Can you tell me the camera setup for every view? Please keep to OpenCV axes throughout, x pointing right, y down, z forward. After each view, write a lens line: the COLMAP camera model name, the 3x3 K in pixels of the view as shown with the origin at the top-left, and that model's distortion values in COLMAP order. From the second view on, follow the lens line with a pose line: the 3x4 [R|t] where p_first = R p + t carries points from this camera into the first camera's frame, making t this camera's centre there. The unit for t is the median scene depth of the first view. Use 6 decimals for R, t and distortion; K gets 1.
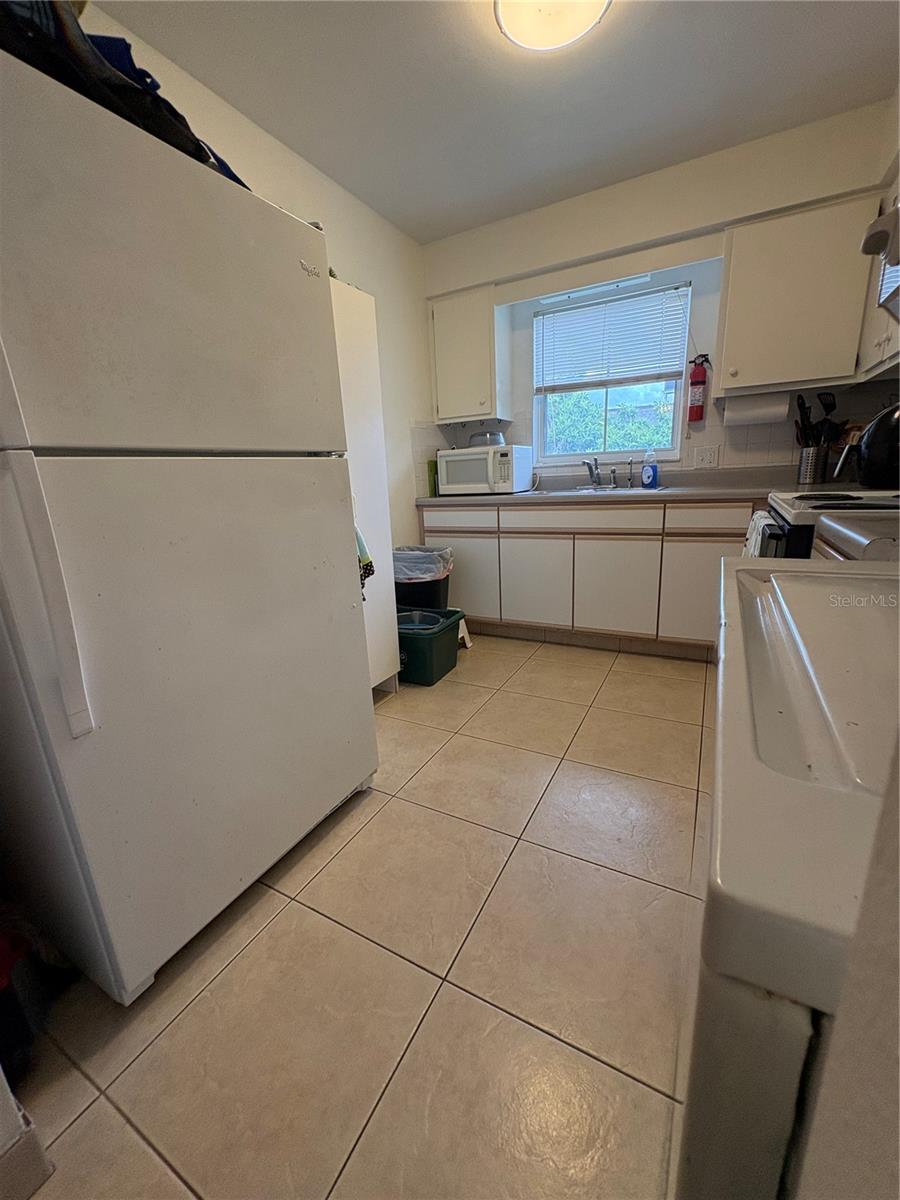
lens RADIAL K [[477.2, 0, 450.0], [0, 477.2, 600.0], [0, 0, 1]] dist [-0.000605, 0.000473]
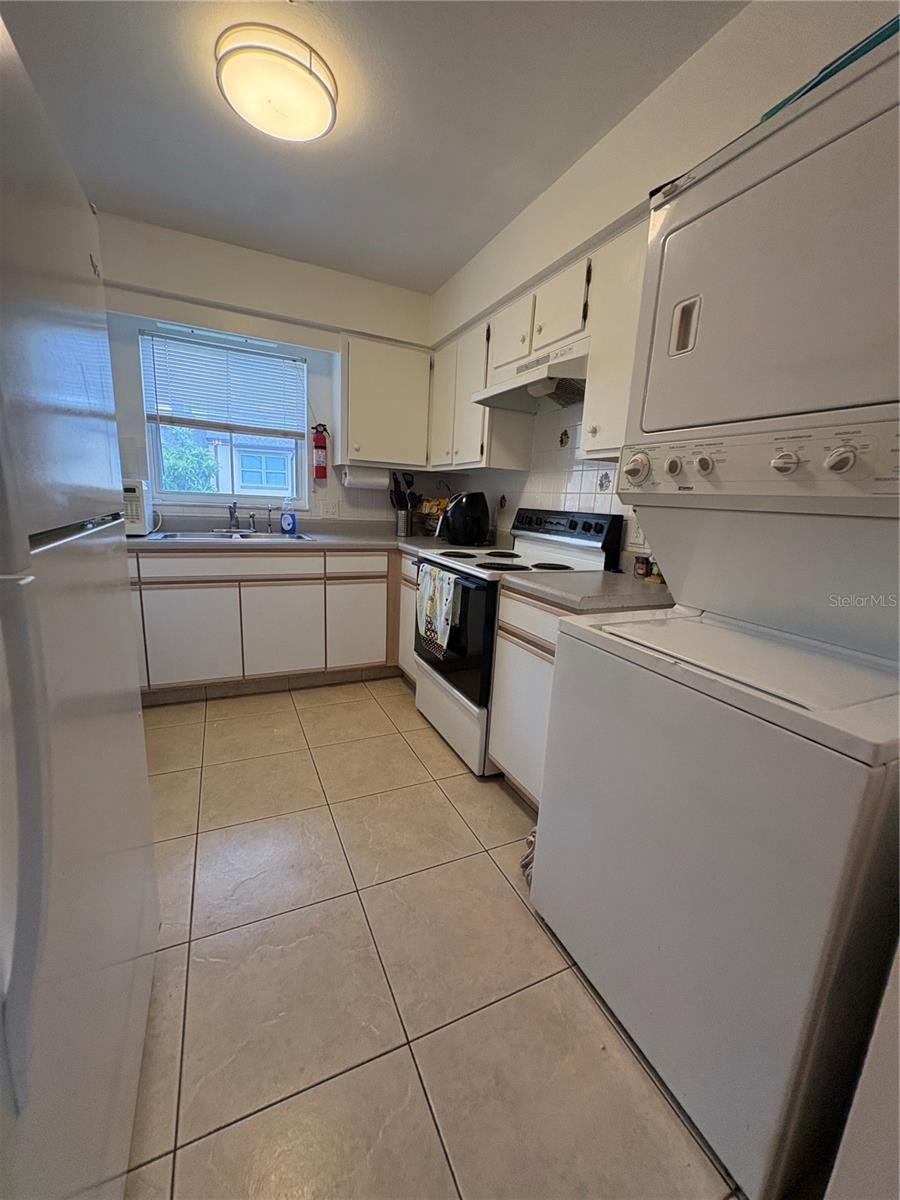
lens RADIAL K [[477.2, 0, 450.0], [0, 477.2, 600.0], [0, 0, 1]] dist [-0.000605, 0.000473]
pose [[0.586693, -0.090096, 0.804782, -0.261533], [0.128564, 0.991551, 0.017280, -0.060354], [-0.799539, 0.093328, 0.593318, 0.083175]]
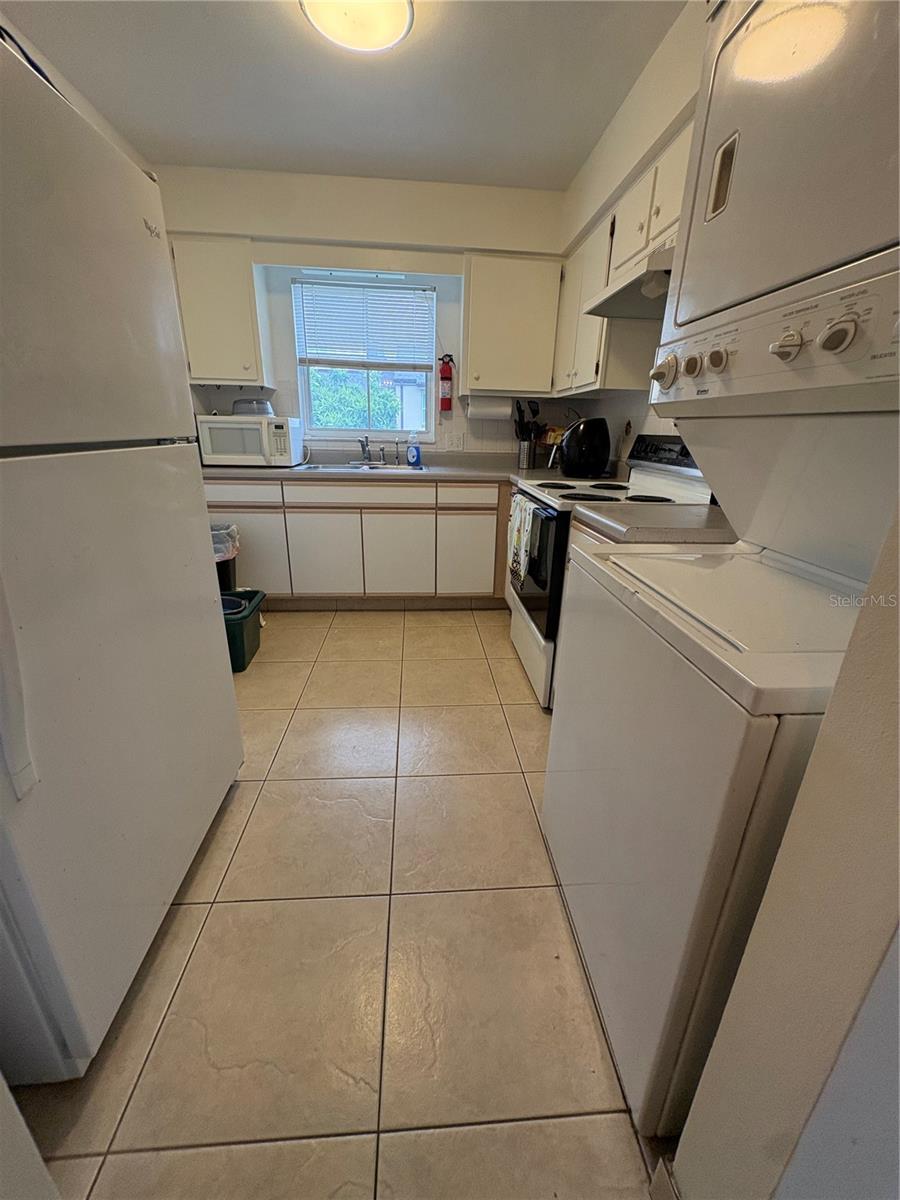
lens RADIAL K [[477.2, 0, 450.0], [0, 477.2, 600.0], [0, 0, 1]] dist [-0.000605, 0.000473]
pose [[0.838644, -0.119011, 0.531519, -0.165461], [0.076244, 0.991880, 0.101790, -0.026121], [-0.539318, -0.044840, 0.840908, -0.030085]]
